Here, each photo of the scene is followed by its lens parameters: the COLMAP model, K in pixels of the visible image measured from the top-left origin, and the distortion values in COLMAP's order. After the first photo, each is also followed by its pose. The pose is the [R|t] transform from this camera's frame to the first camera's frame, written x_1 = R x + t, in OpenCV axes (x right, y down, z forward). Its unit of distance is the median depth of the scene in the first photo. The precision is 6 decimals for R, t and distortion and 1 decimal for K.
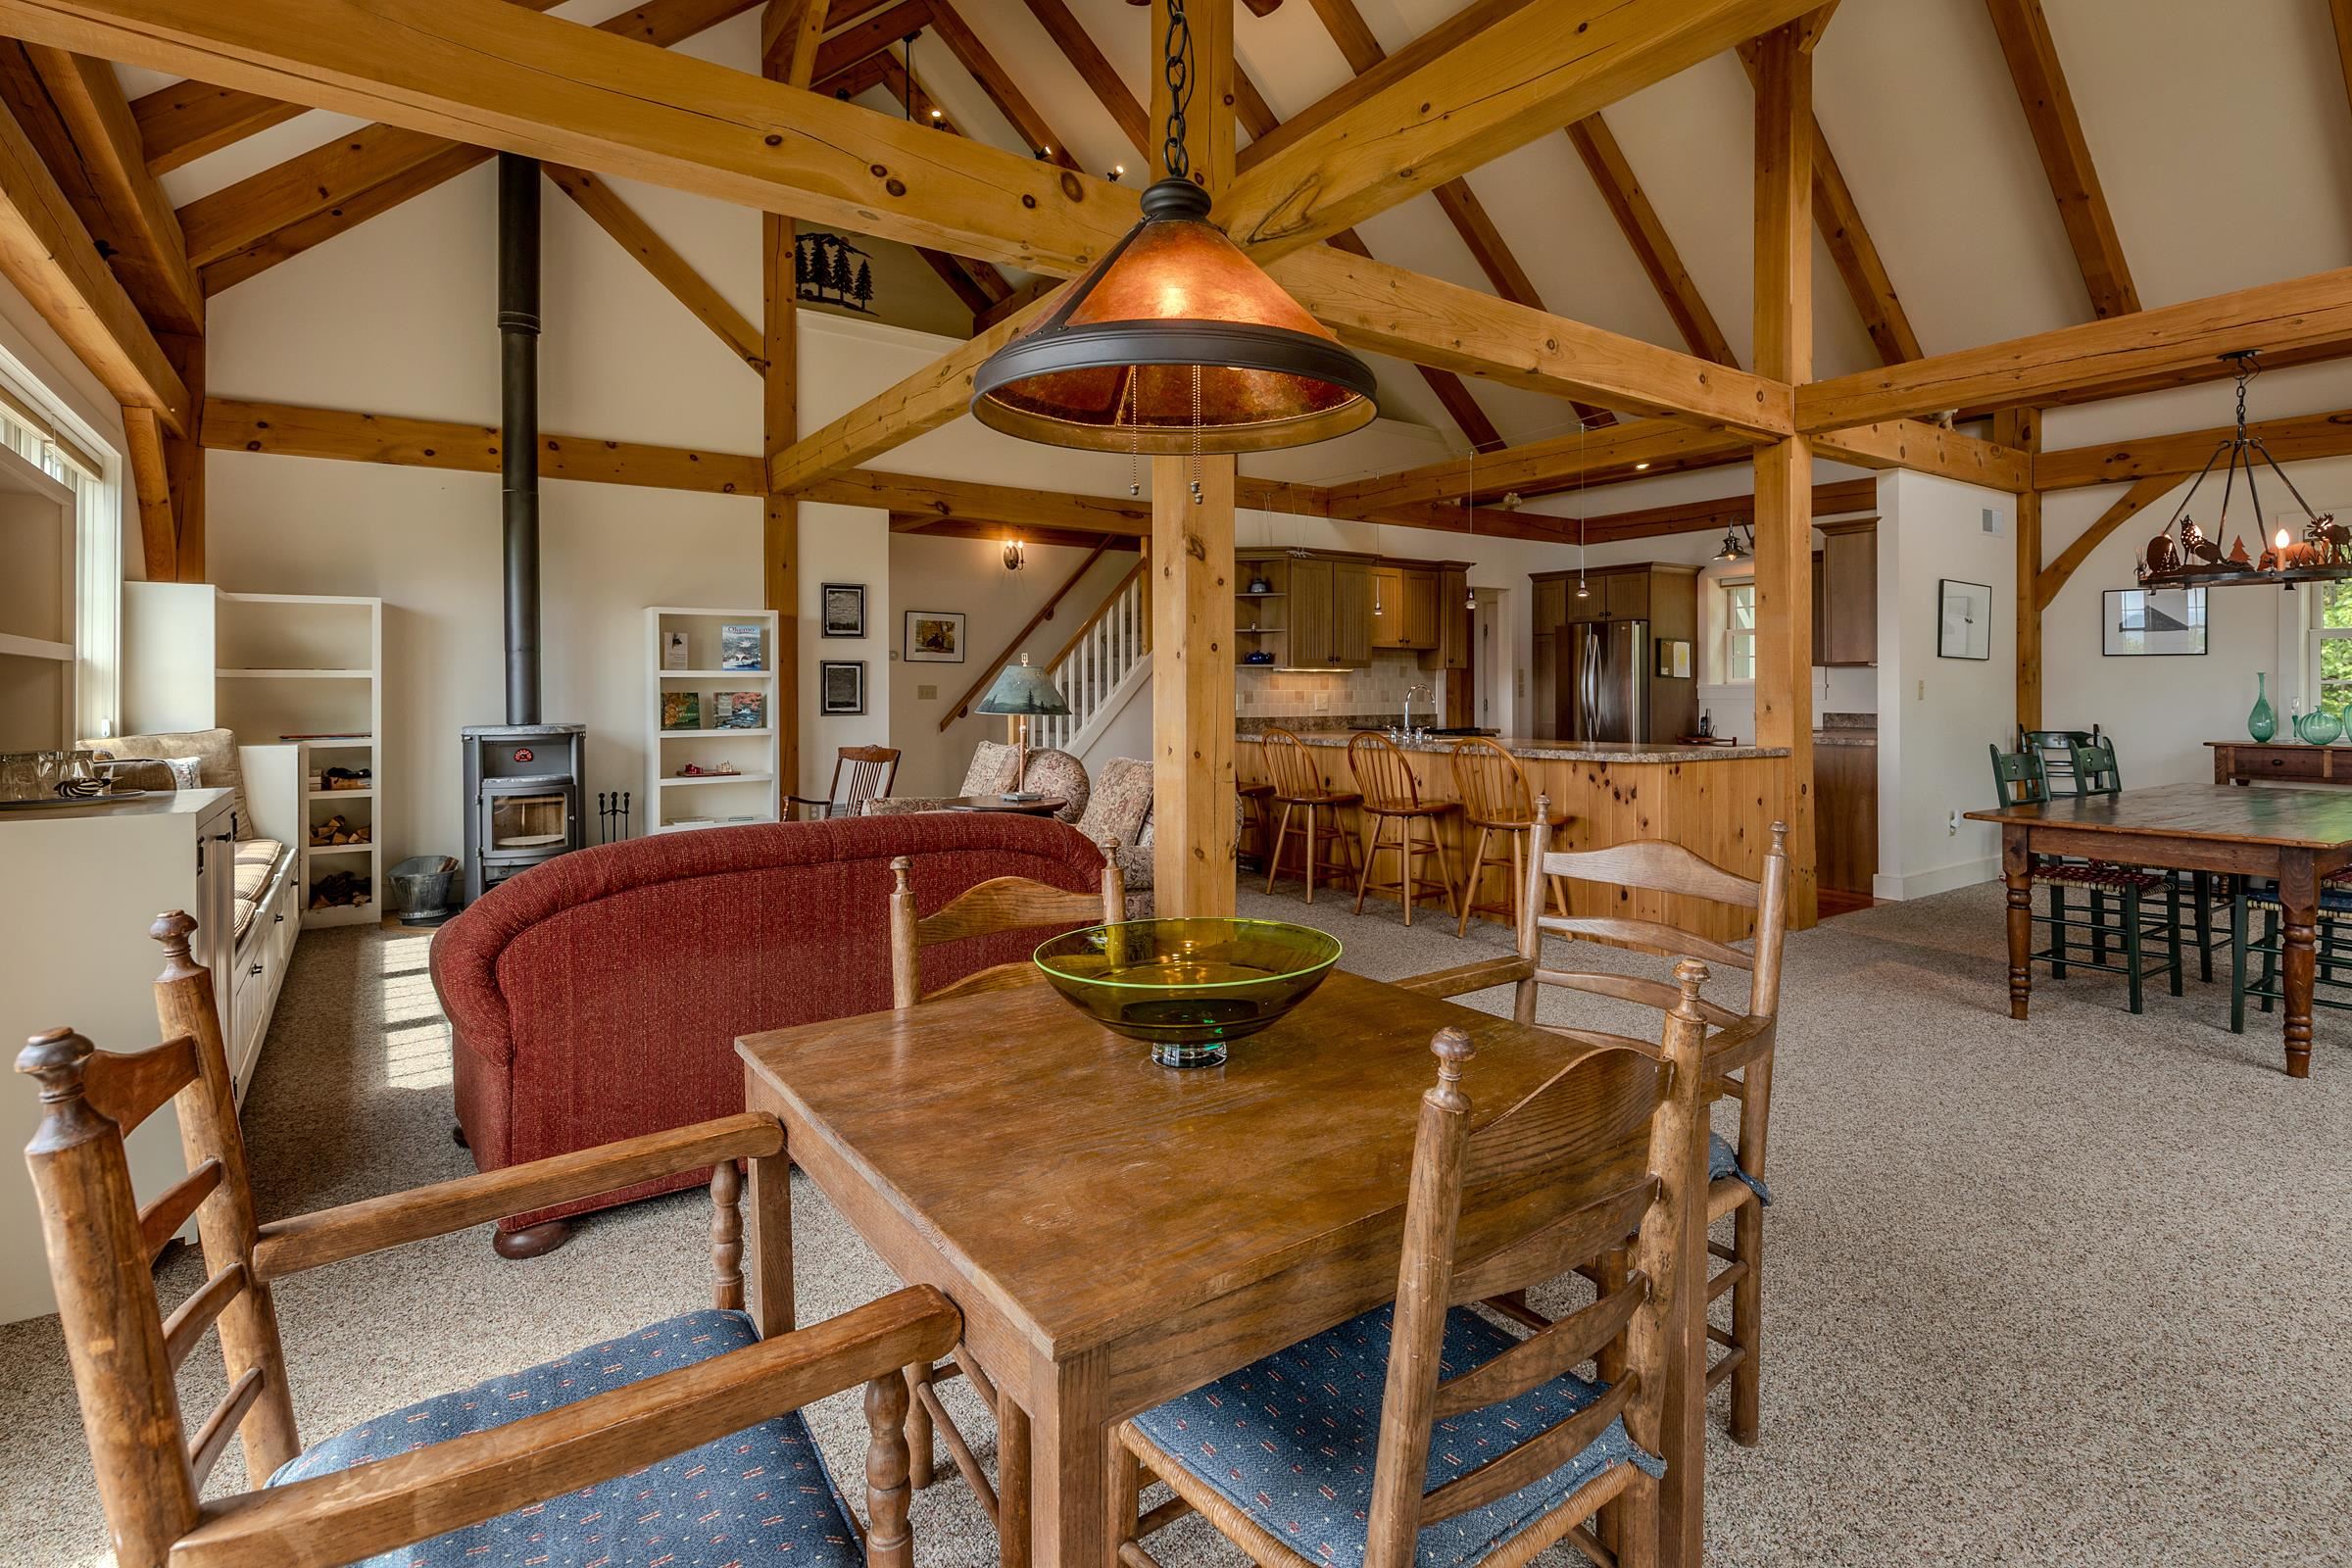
lens RADIAL K [[1152.5, 0, 1221.4], [0, 1152.5, 687.1], [0, 0, 1]] dist [0.005313, 0.000188]
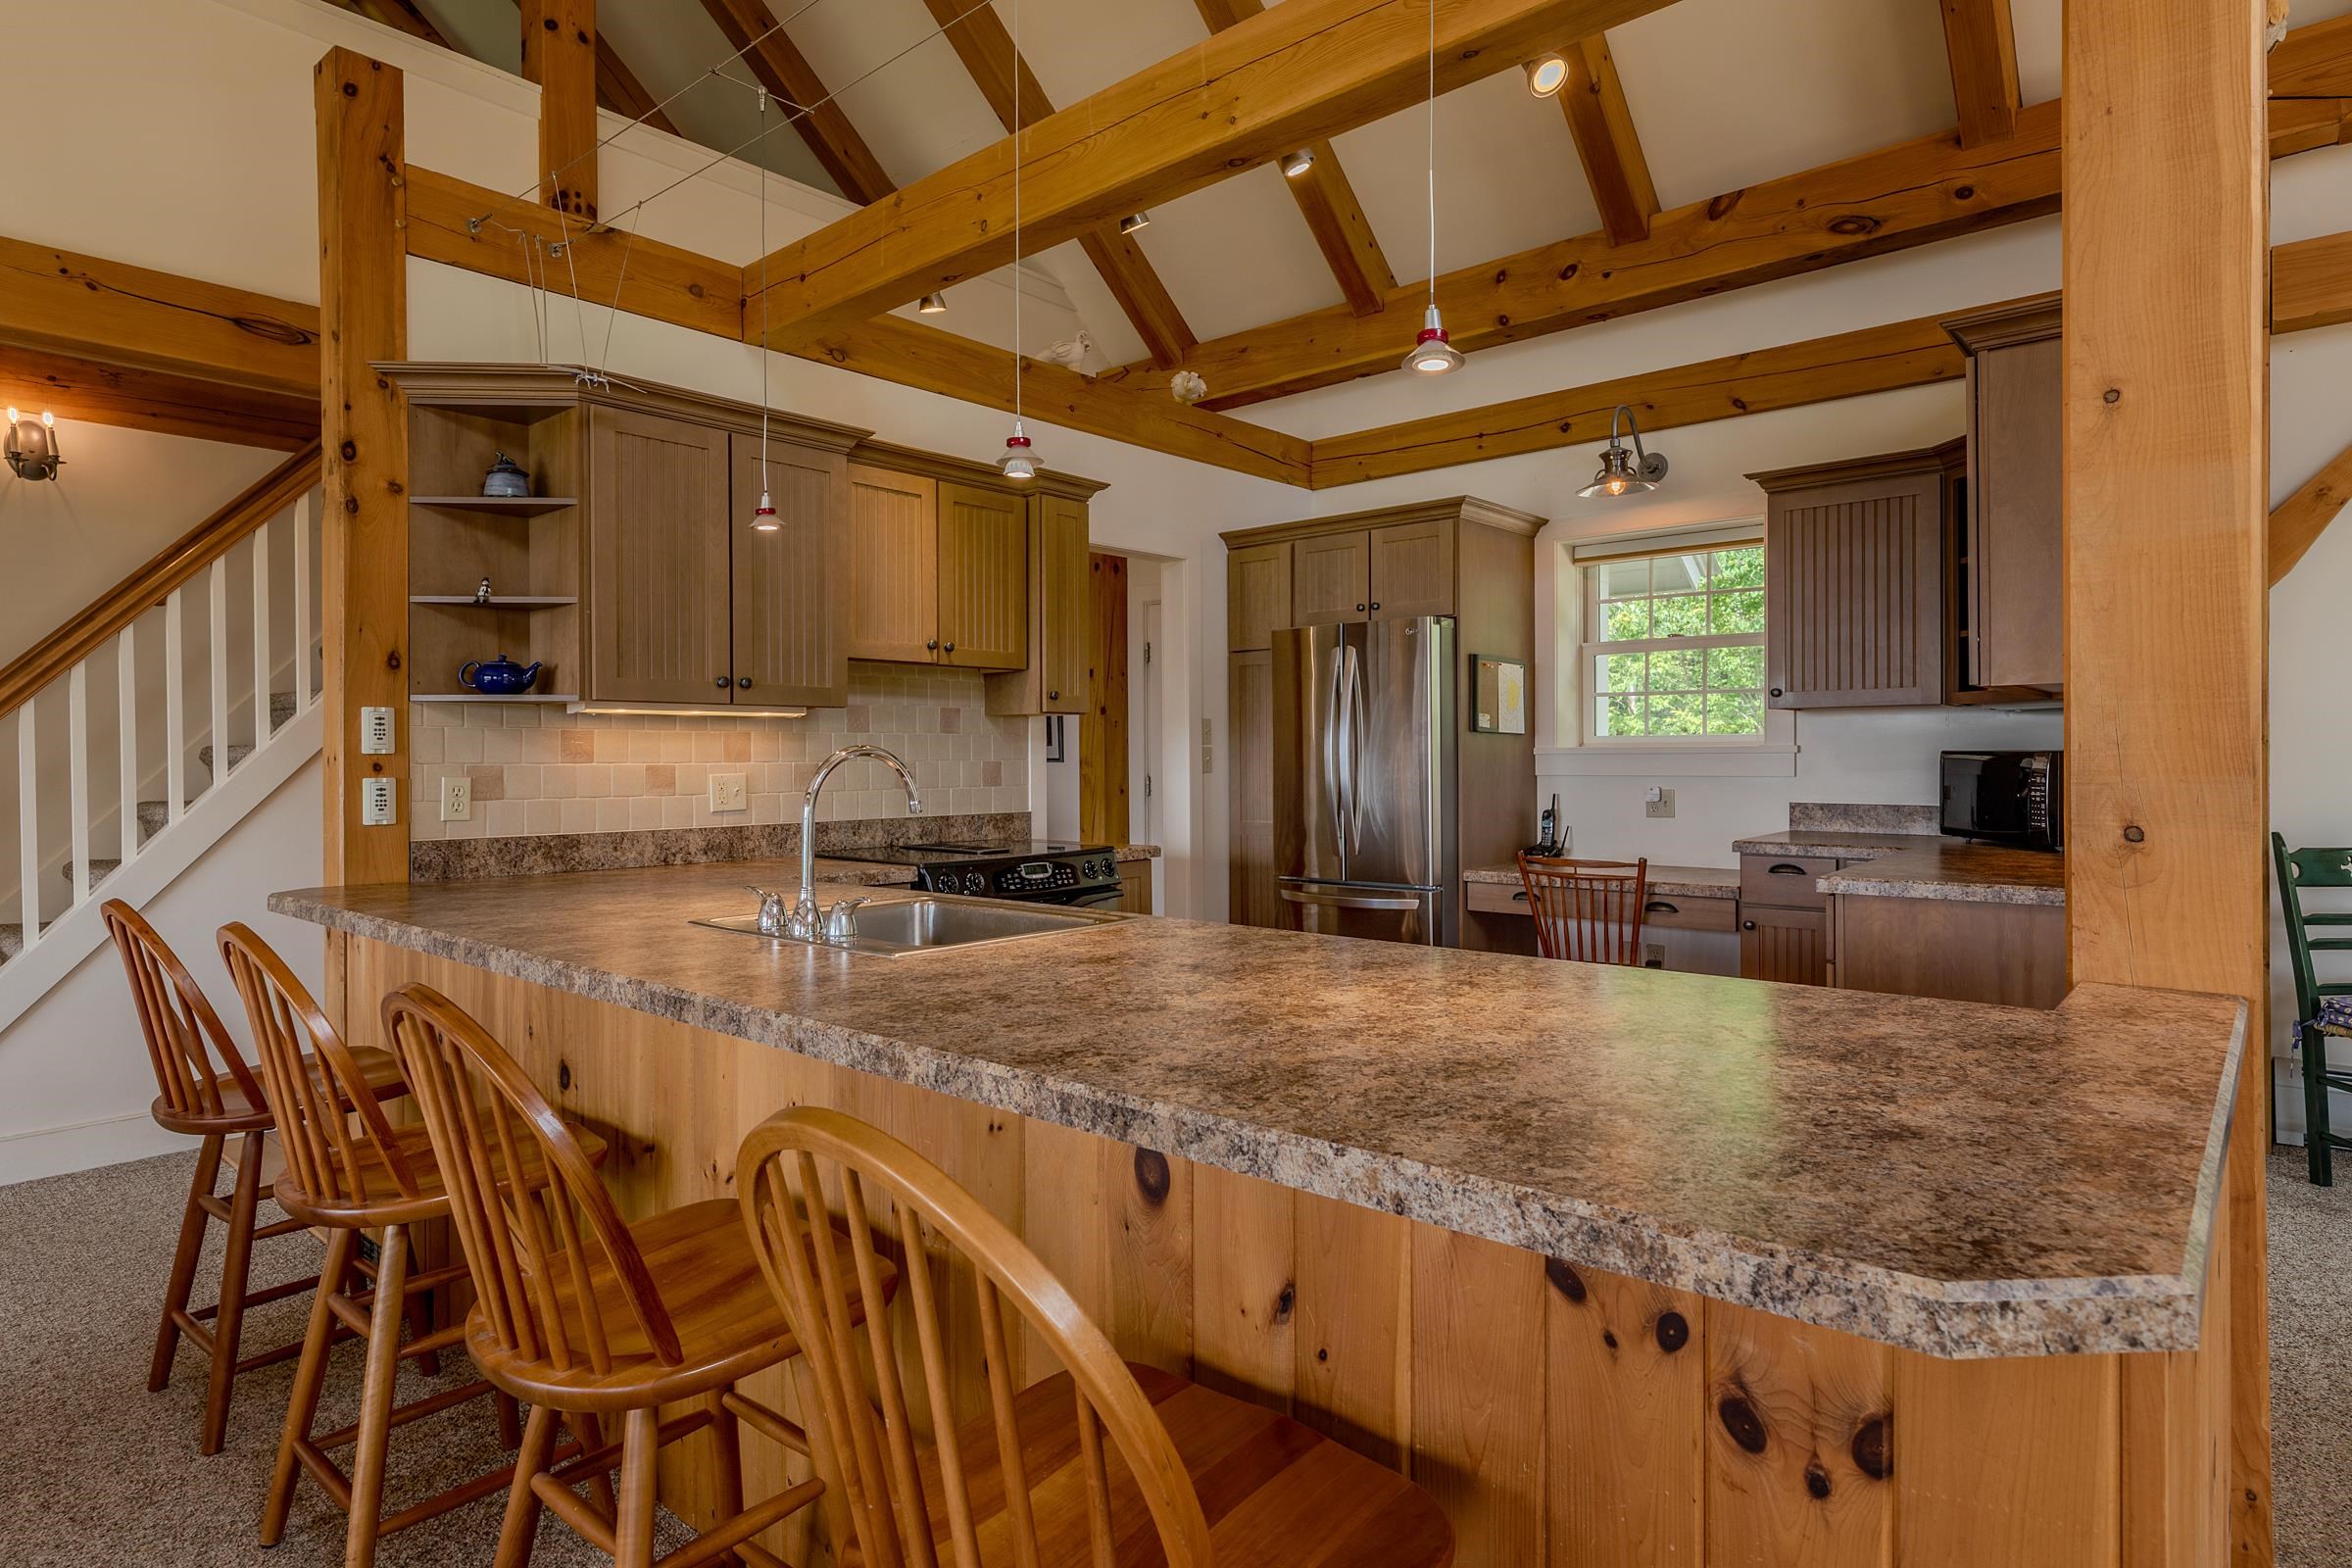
lens RADIAL K [[1262.1, 0, 1184.7], [0, 1262.1, 763.5], [0, 0, 1]] dist [-0.003643, 0.001873]
pose [[0.973596, -0.005741, 0.228206, 0.172291], [0.003922, 0.999957, 0.008426, -0.000514], [-0.228245, -0.007308, 0.973576, 0.642389]]
